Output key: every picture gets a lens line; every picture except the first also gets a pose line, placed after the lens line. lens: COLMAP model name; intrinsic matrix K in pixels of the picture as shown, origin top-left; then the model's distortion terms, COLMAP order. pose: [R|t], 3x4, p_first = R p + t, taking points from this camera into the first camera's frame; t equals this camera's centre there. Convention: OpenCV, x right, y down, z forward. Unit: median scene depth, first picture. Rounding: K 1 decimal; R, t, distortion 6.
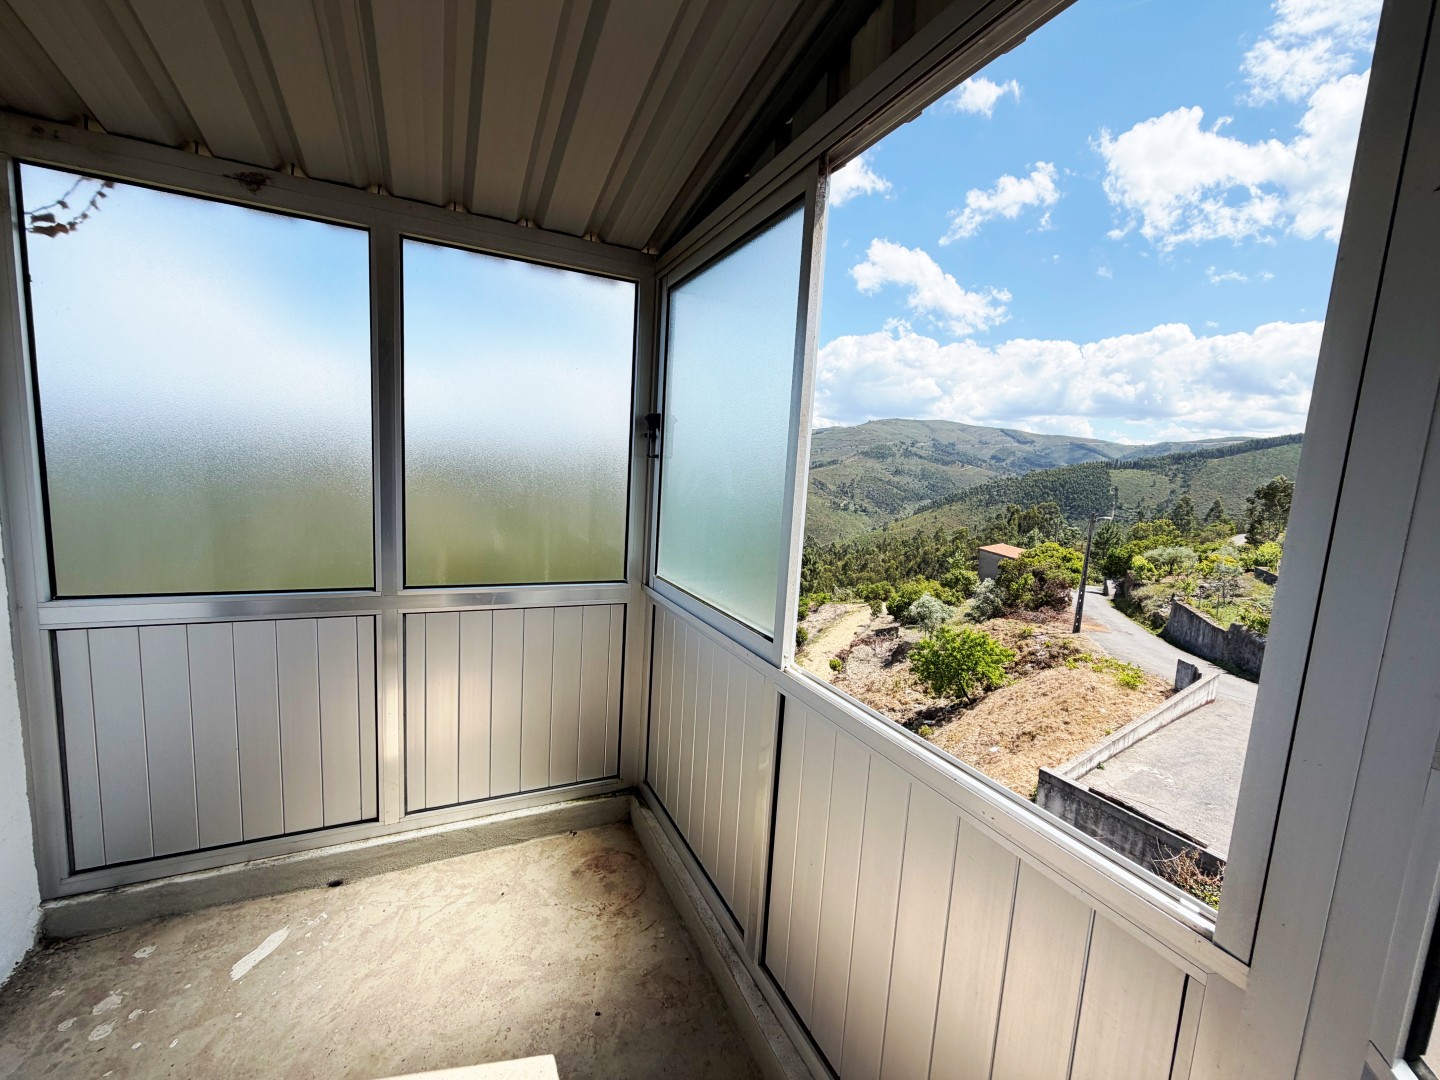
lens RADIAL K [[574.4, 0, 714.6], [0, 574.4, 542.2], [0, 0, 1]] dist [0.000489, 0.000262]
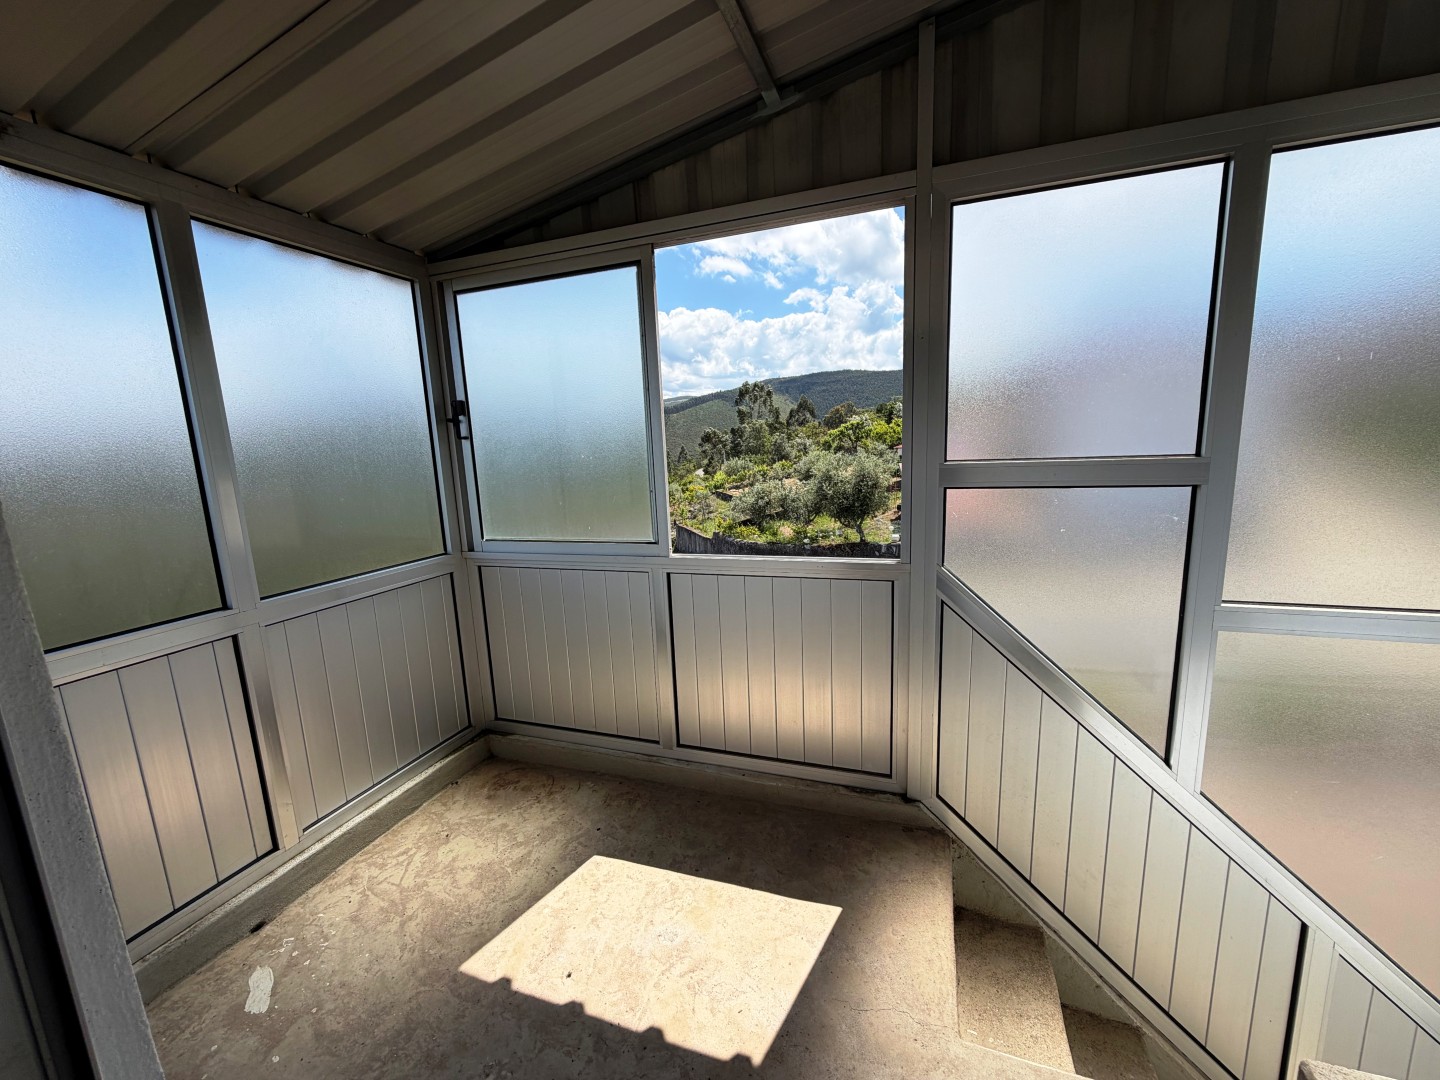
lens RADIAL K [[574.4, 0, 717.4], [0, 574.4, 541.6], [0, 0, 1]] dist [0.000489, 0.000262]
pose [[0.704816, -0.206402, 0.678699, -0.638051], [0.171915, 0.977914, 0.118867, 0.004304], [-0.688244, 0.032899, 0.724733, -0.201349]]
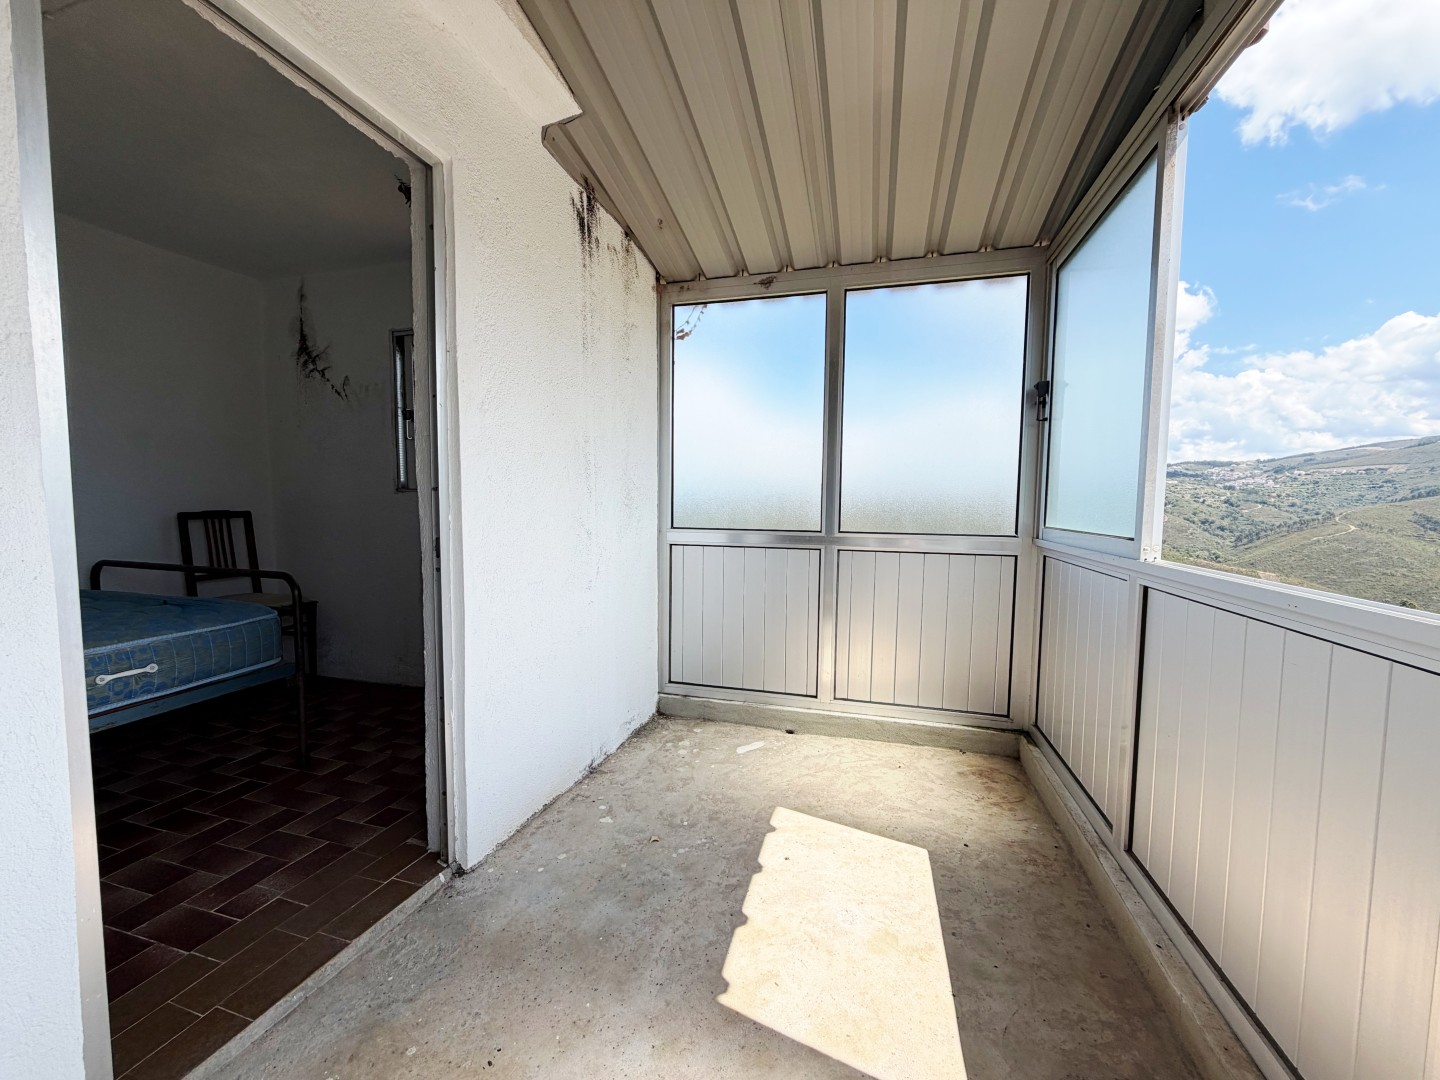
lens RADIAL K [[574.4, 0, 716.4], [0, 574.4, 542.1], [0, 0, 1]] dist [0.000489, 0.000262]
pose [[0.757435, -0.004044, -0.652898, 0.158584], [-0.048618, 0.996855, -0.062577, 0.211763], [0.651097, 0.079141, 0.754857, -0.269155]]
